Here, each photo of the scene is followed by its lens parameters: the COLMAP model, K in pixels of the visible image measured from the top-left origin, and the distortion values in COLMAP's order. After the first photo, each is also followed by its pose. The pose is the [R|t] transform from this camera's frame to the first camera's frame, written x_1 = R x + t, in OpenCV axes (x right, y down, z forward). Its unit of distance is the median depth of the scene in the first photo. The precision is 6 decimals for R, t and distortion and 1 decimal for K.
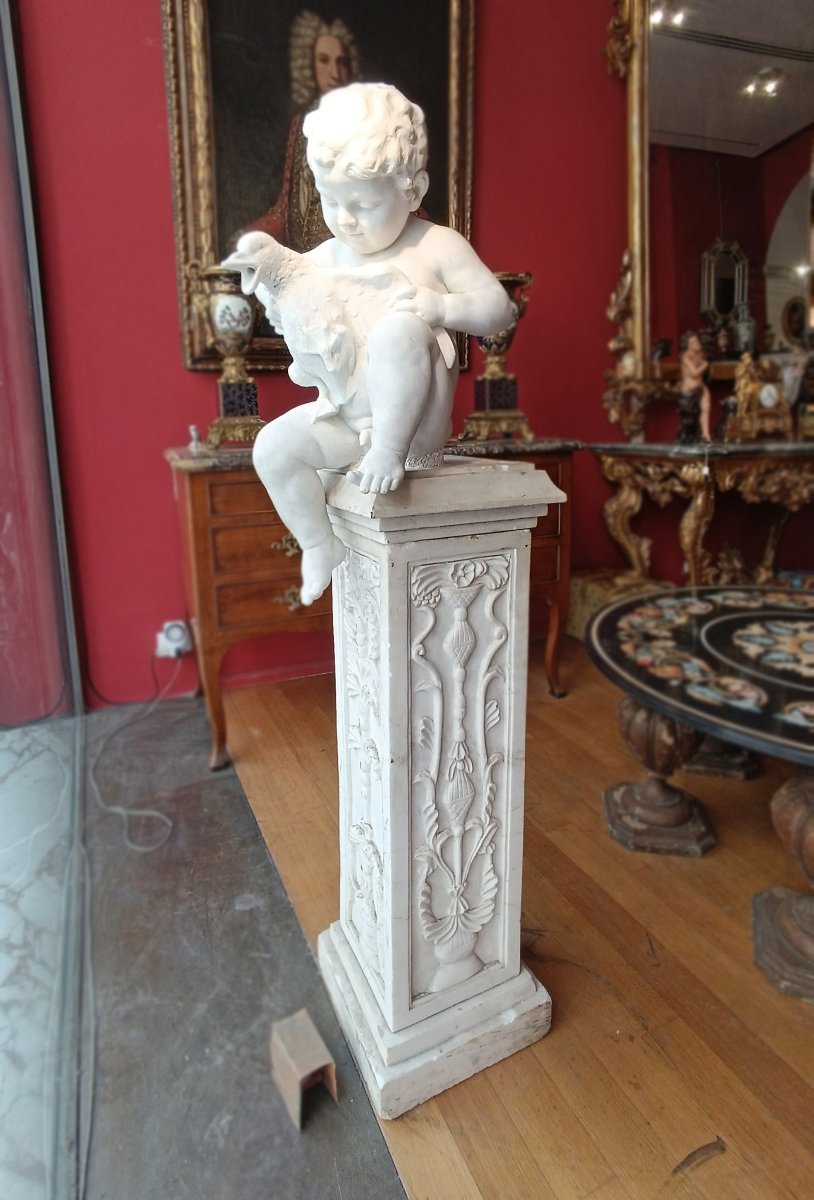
lens RADIAL K [[663.9, 0, 409.9], [0, 663.9, 507.4], [0, 0, 1]] dist [-0.001364, 0.000489]
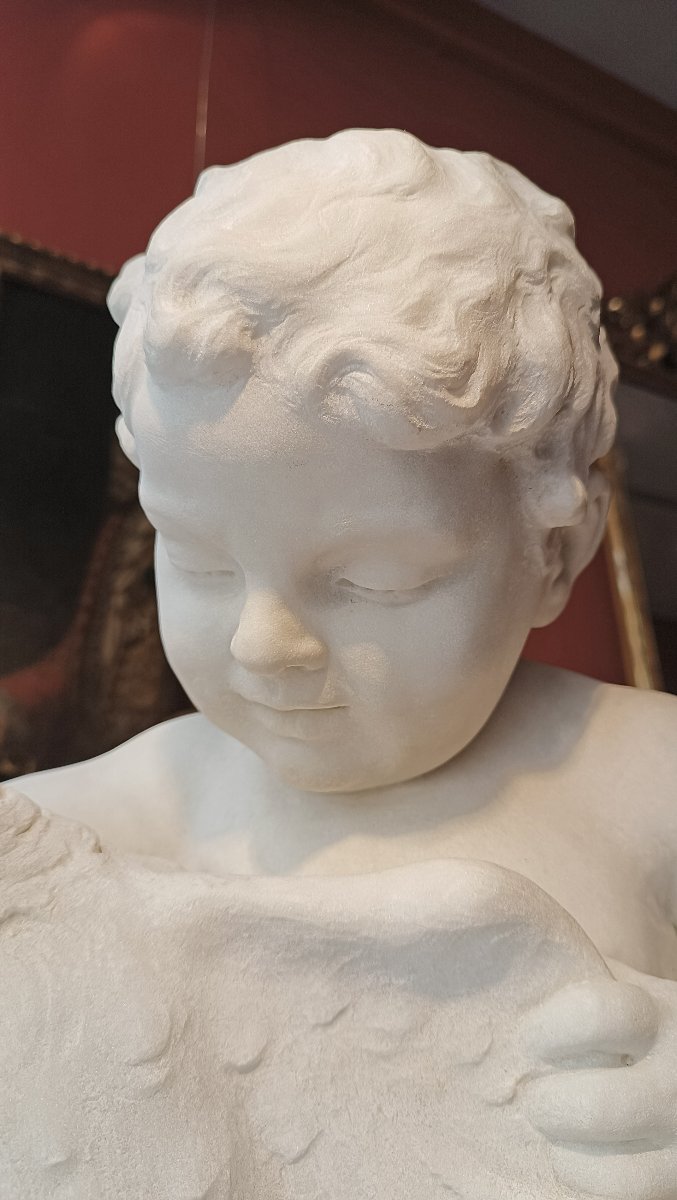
lens RADIAL K [[898.4, 0, 345.5], [0, 898.4, 599.4], [0, 0, 1]] dist [0.008230, -0.047009]
pose [[0.993822, 0.042400, 0.102572, -0.096533], [0.012193, 0.876856, -0.480599, -0.291774], [-0.110318, 0.478880, 0.870921, 0.701885]]
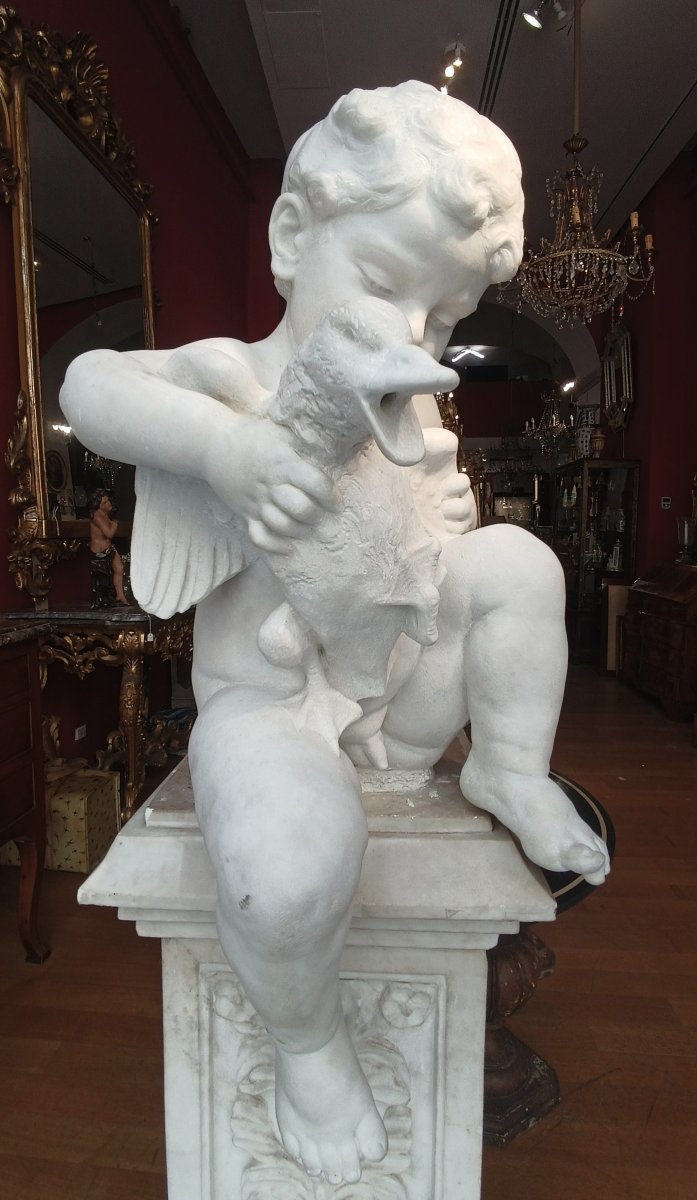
lens RADIAL K [[622.4, 0, 349.9], [0, 622.4, 562.5], [0, 0, 1]] dist [-0.044089, -0.000494]
pose [[0.497330, -0.022281, 0.867275, -0.487496], [0.122111, 0.991516, -0.044550, -0.231954], [-0.858925, 0.128060, 0.495832, 0.779060]]
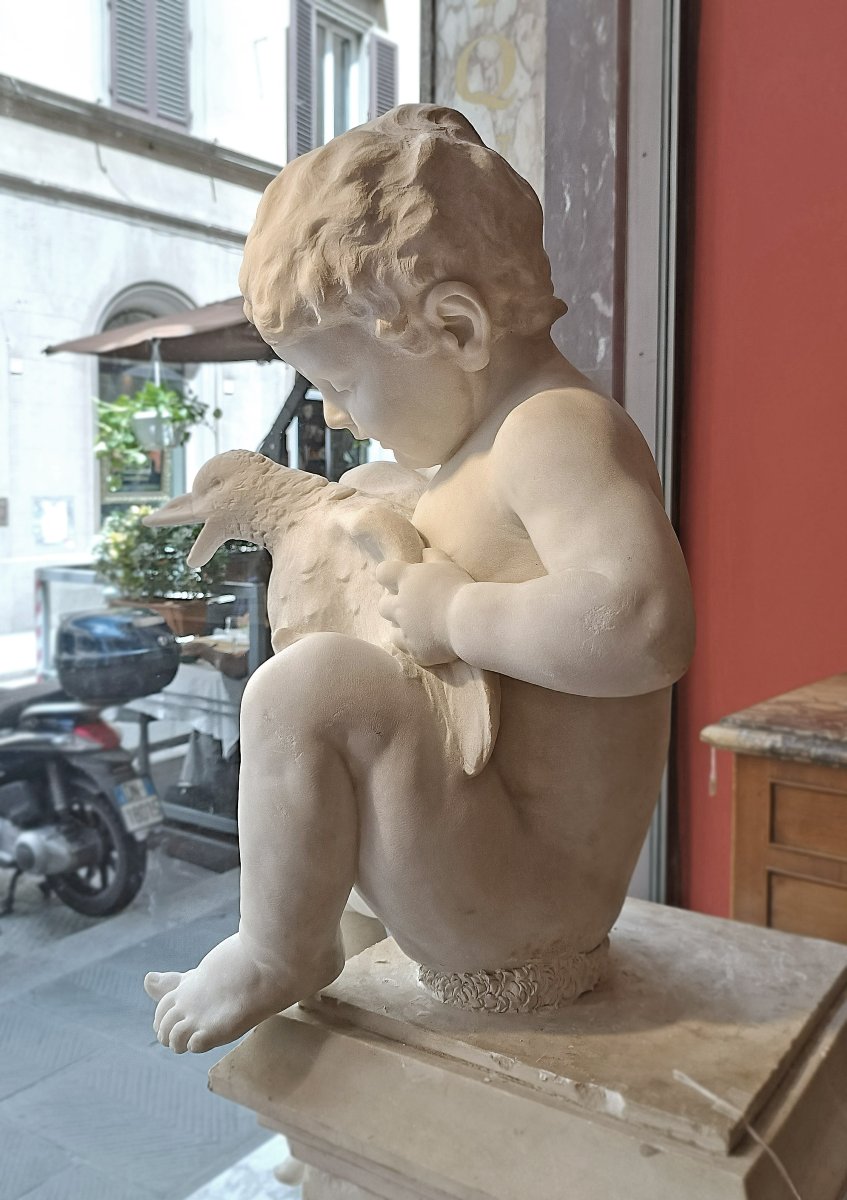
lens RADIAL K [[1104.5, 0, 422.9], [0, 1104.5, 548.3], [0, 0, 1]] dist [0.013505, 0.005135]
pose [[0.484622, 0.067229, -0.872136, 0.572906], [-0.150549, 0.988575, -0.007451, -0.320946], [0.861671, 0.134910, 0.489206, 0.640320]]
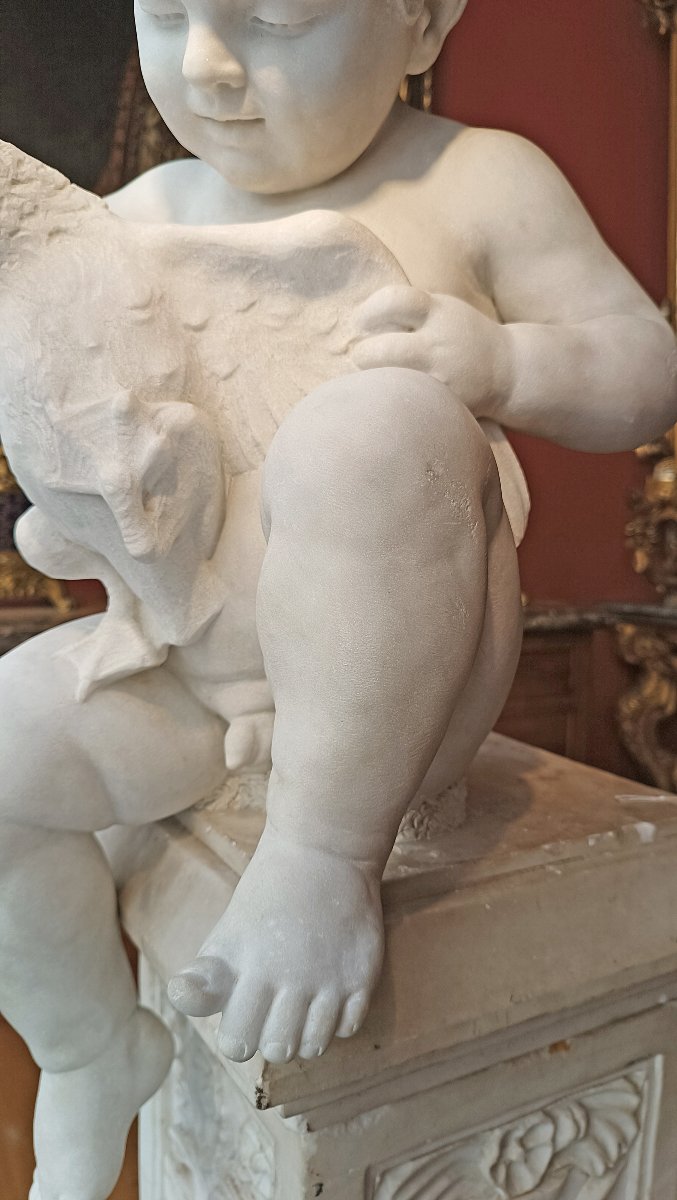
lens RADIAL K [[898.4, 0, 345.5], [0, 898.4, 599.4], [0, 0, 1]] dist [0.008230, -0.047009]
pose [[0.997714, 0.034987, 0.057820, -0.045549], [-0.032100, 0.998227, -0.050131, -0.157176], [-0.059471, 0.048161, 0.997068, 0.556618]]
